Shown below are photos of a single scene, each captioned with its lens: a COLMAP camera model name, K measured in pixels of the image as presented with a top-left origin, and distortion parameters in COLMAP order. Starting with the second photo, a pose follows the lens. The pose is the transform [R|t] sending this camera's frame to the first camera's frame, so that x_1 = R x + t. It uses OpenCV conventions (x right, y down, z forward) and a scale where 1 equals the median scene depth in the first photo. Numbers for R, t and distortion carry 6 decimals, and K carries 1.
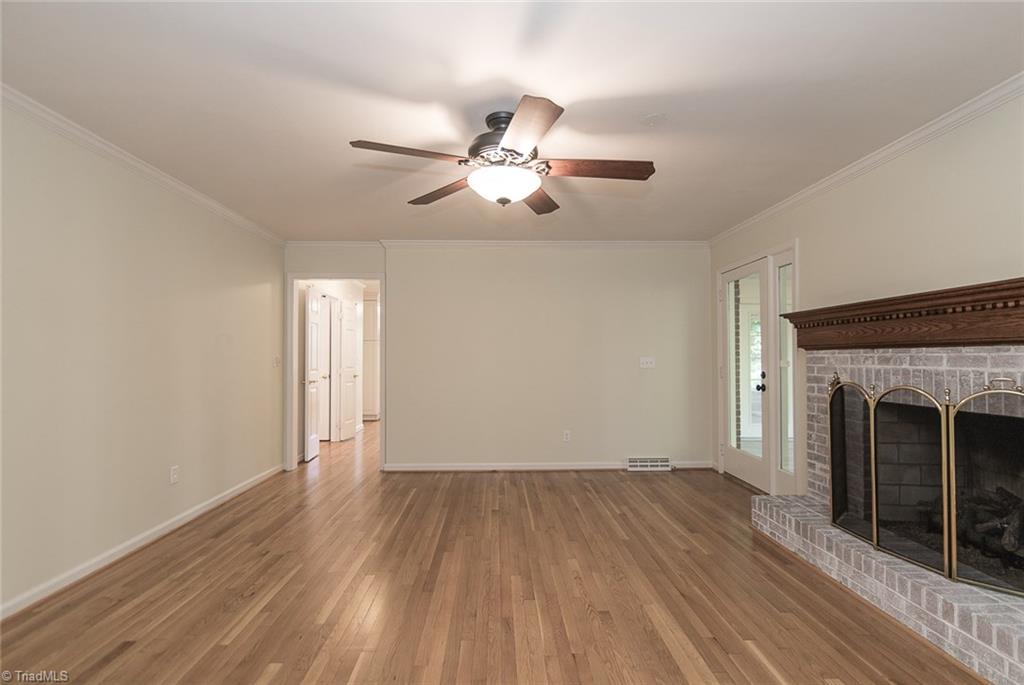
lens RADIAL K [[463.3, 0, 518.9], [0, 463.3, 348.6], [0, 0, 1]] dist [0.005412, -0.000025]
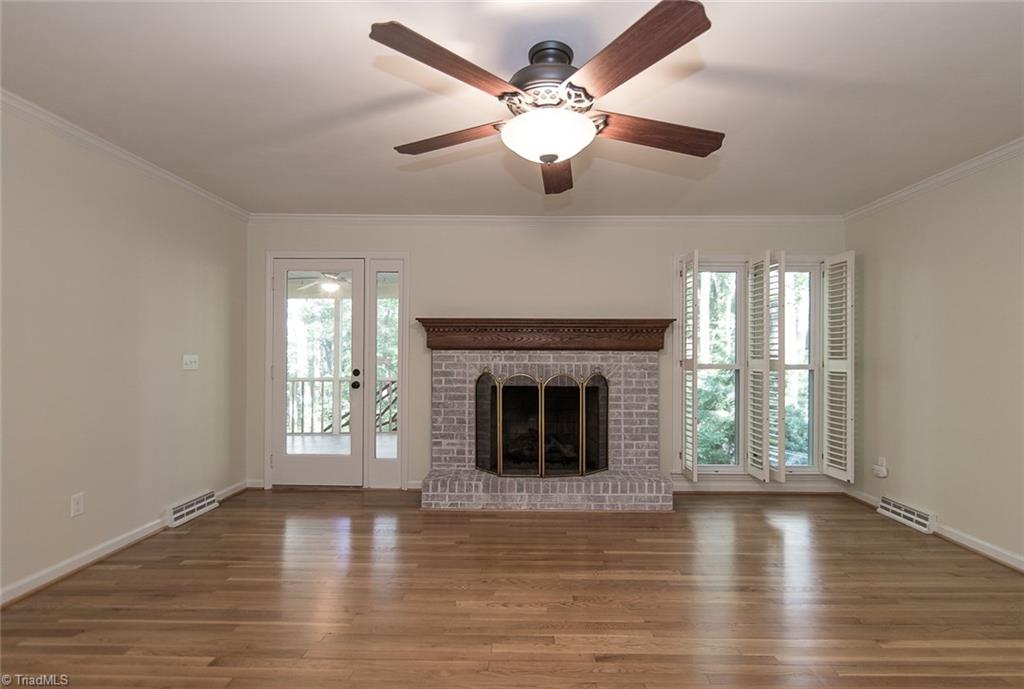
lens RADIAL K [[463.3, 0, 519.0], [0, 463.3, 350.2], [0, 0, 1]] dist [0.005412, -0.000025]
pose [[0.068951, 0.011255, 0.997557, -0.667423], [-0.024664, 0.999650, -0.009574, 0.011706], [-0.997315, -0.023943, 0.069204, 0.804533]]
